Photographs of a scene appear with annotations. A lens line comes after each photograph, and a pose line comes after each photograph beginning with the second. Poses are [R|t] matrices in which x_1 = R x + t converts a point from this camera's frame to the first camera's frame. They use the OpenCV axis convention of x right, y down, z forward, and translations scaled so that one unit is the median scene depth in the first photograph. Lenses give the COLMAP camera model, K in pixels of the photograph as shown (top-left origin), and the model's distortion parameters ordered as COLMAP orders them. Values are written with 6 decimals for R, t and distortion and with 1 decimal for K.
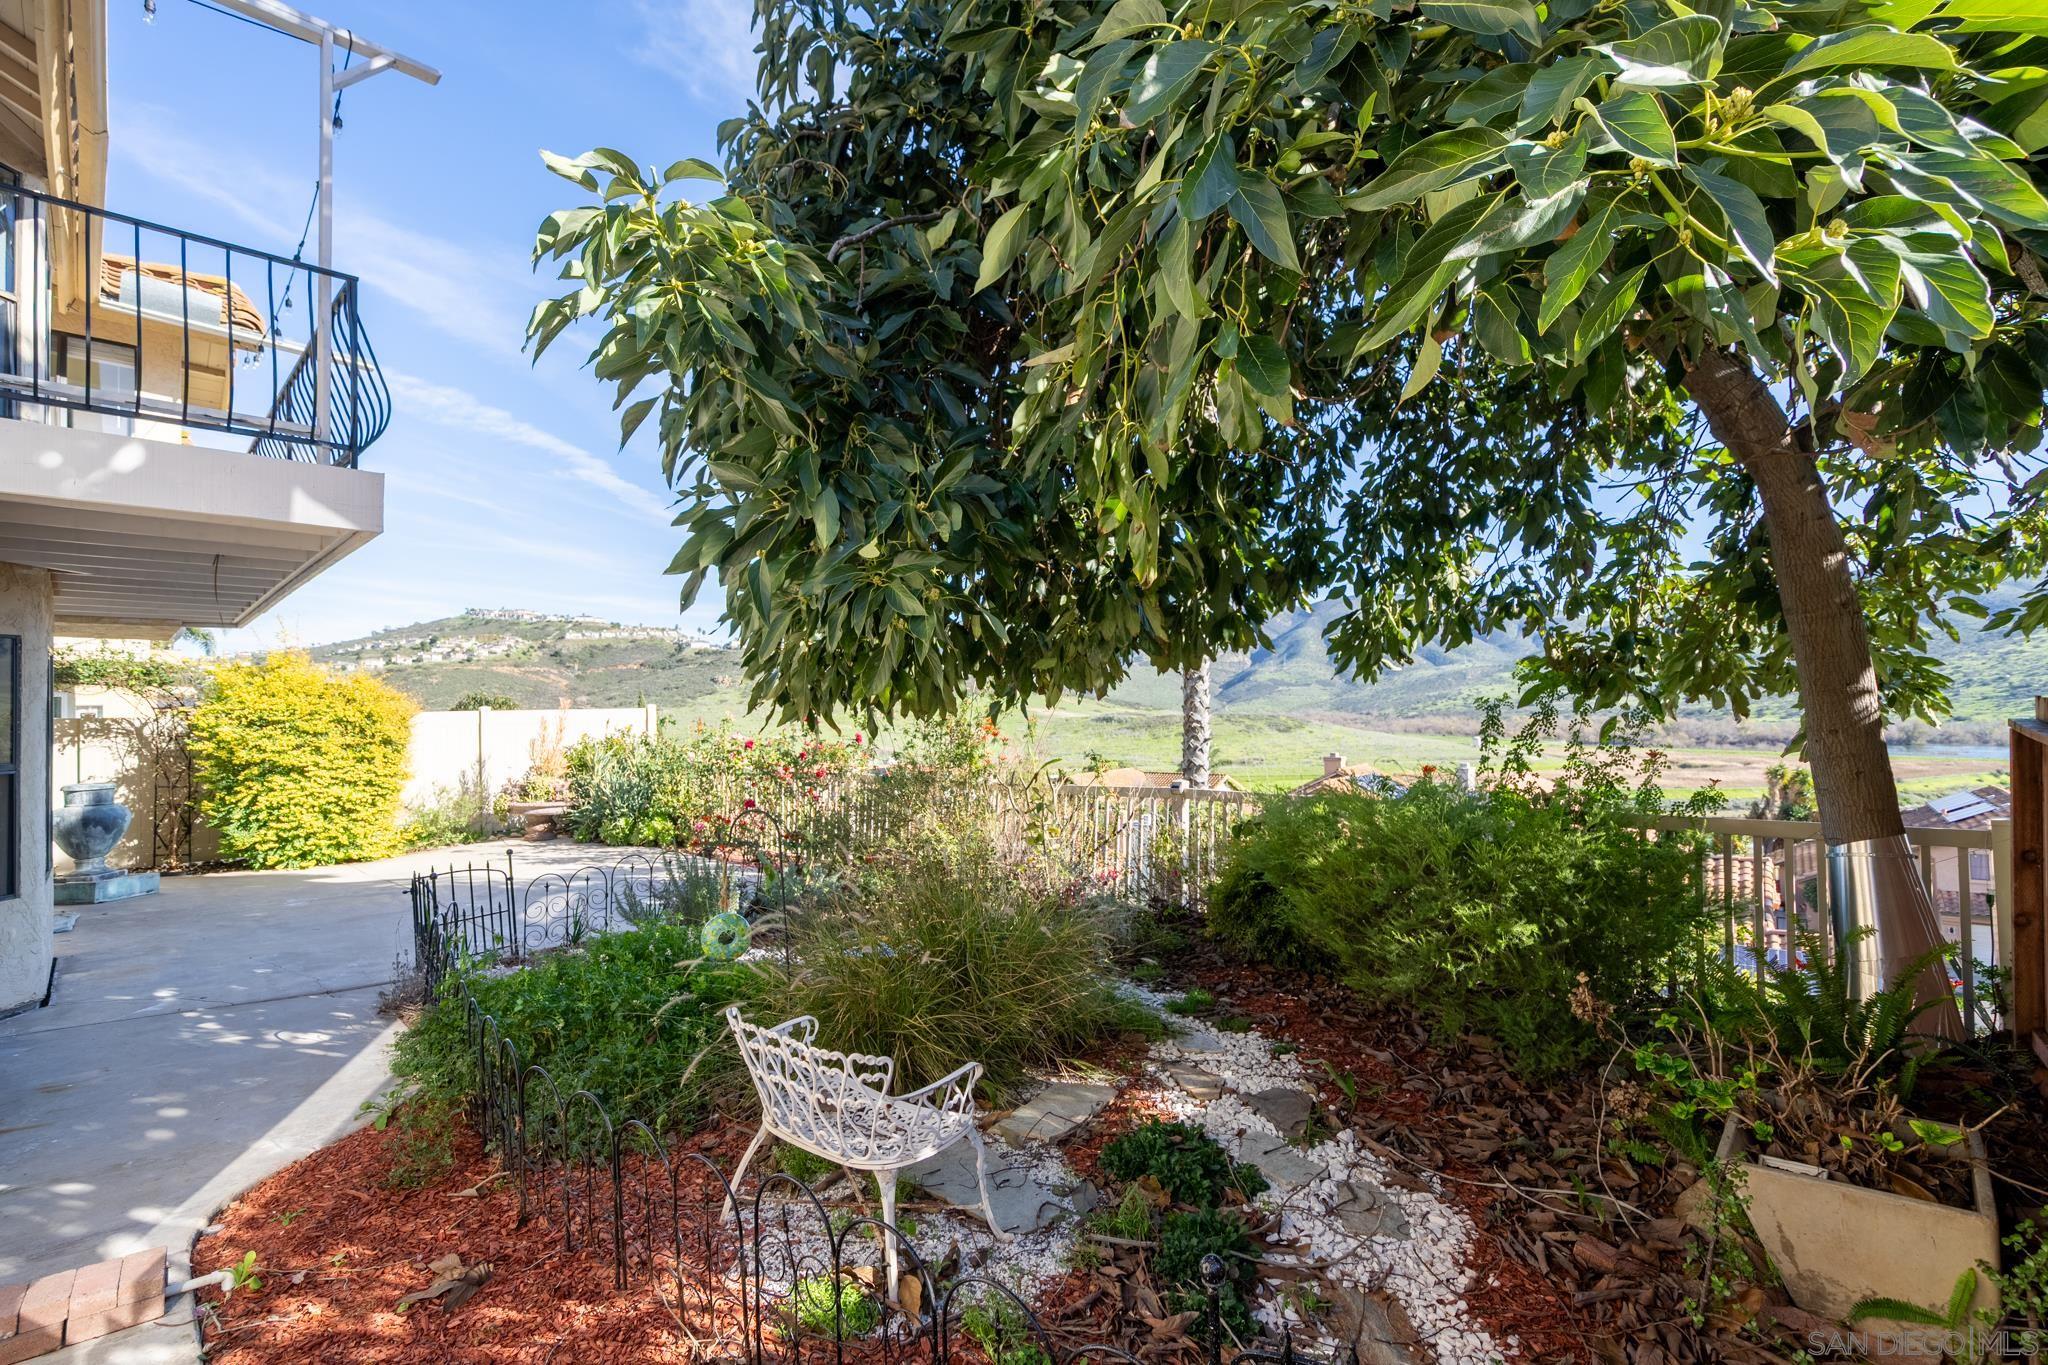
lens RADIAL K [[930.5, 0, 1043.9], [0, 930.5, 677.4], [0, 0, 1]] dist [-0.008514, 0.006623]
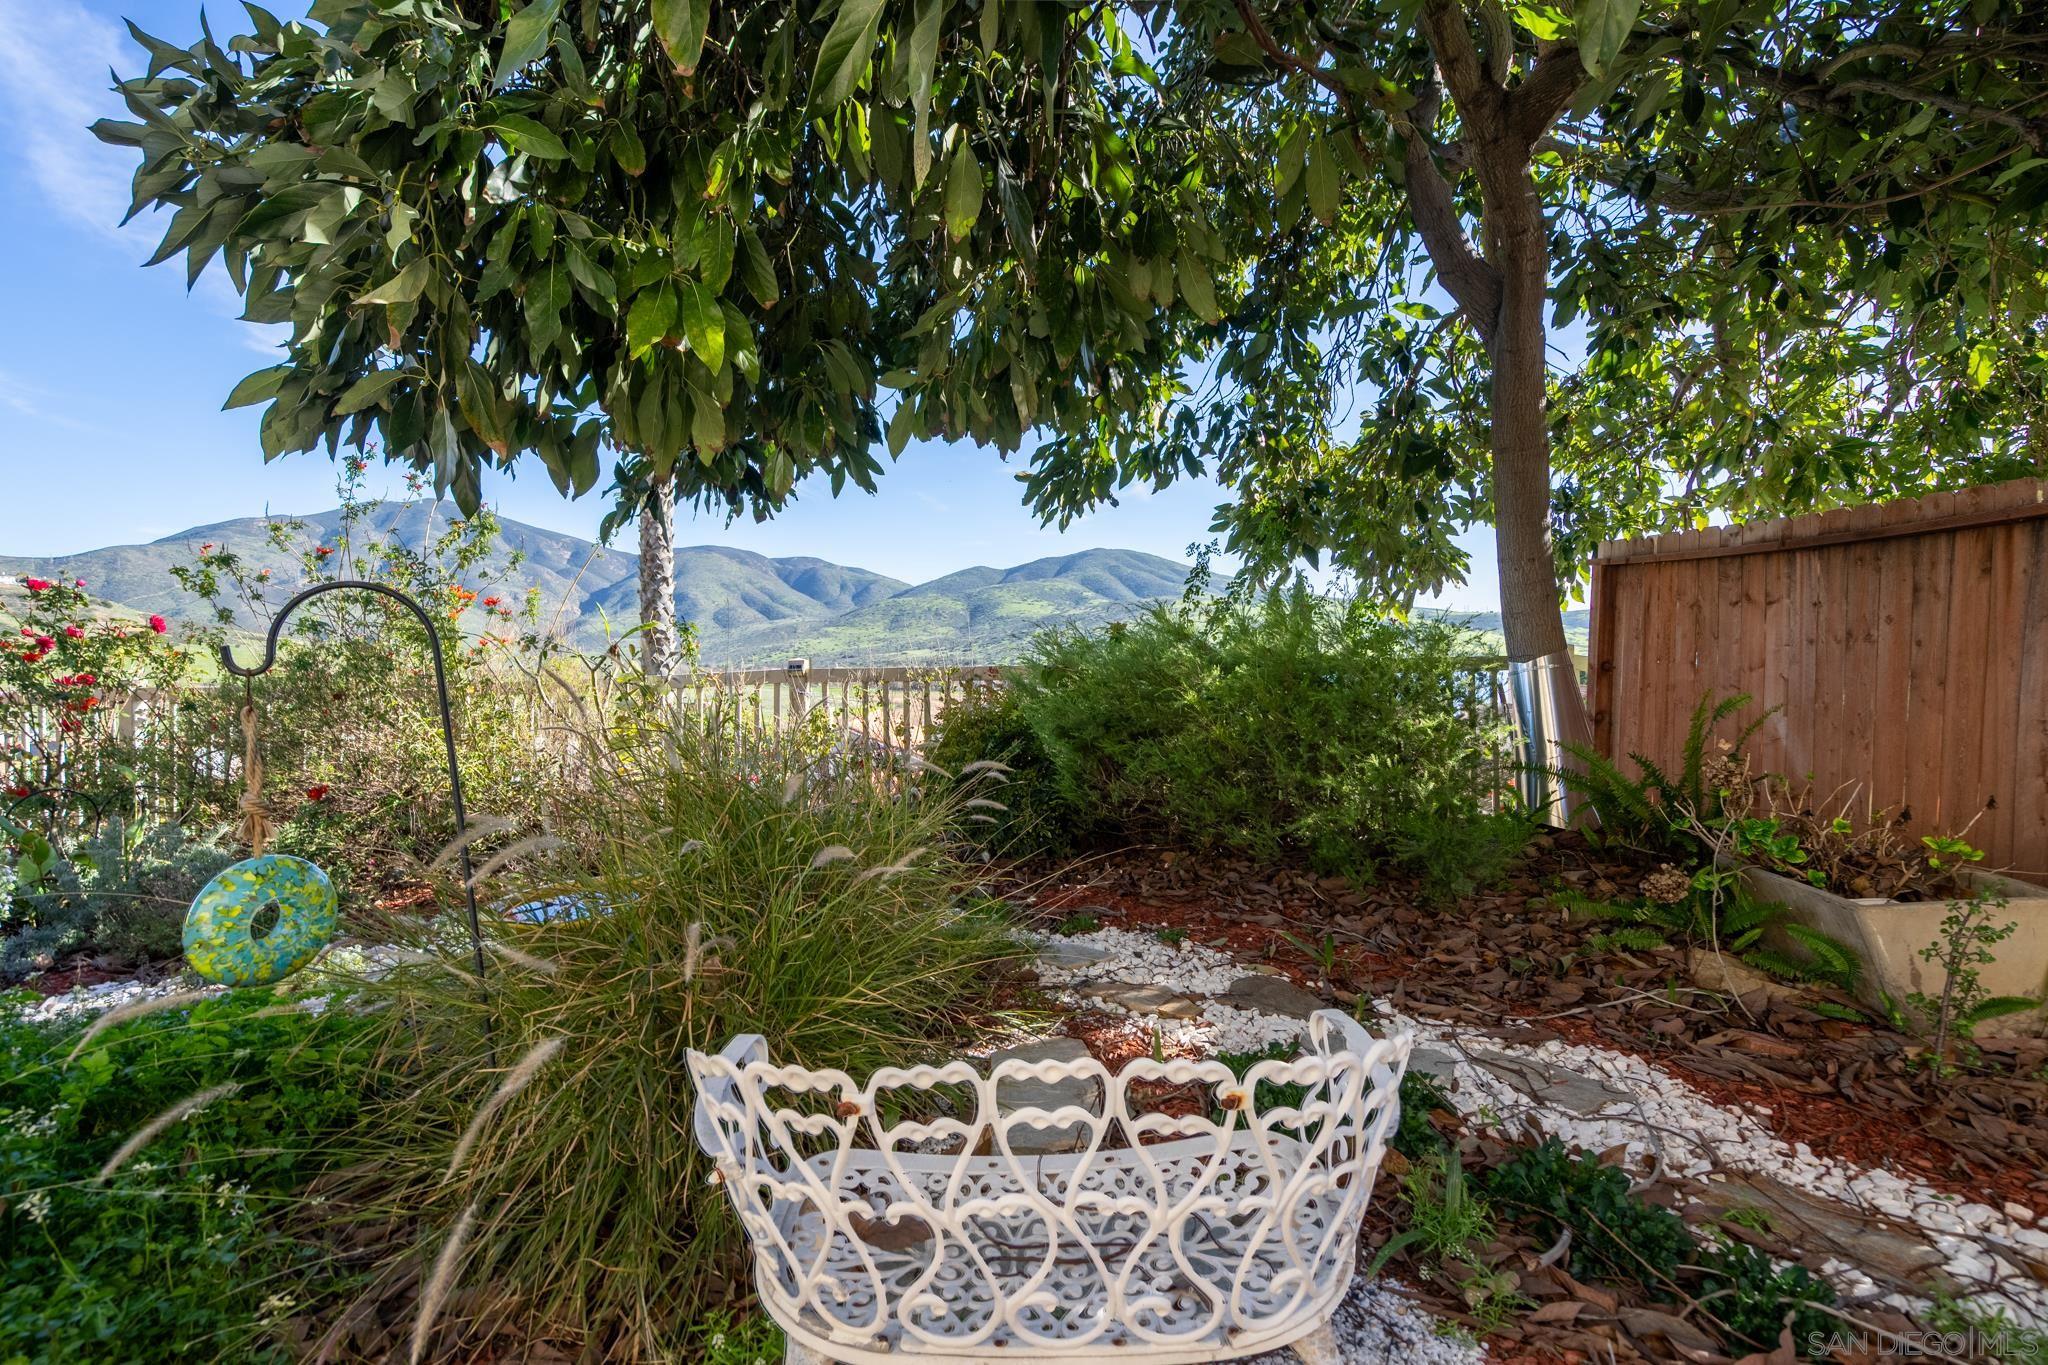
lens RADIAL K [[930.5, 0, 988.8], [0, 930.5, 640.2], [0, 0, 1]] dist [-0.008514, 0.006623]
pose [[0.786665, 0.012560, 0.617252, -0.354841], [-0.012800, 0.999910, -0.004033, 0.165573], [-0.617247, -0.004728, 0.786755, 0.509772]]
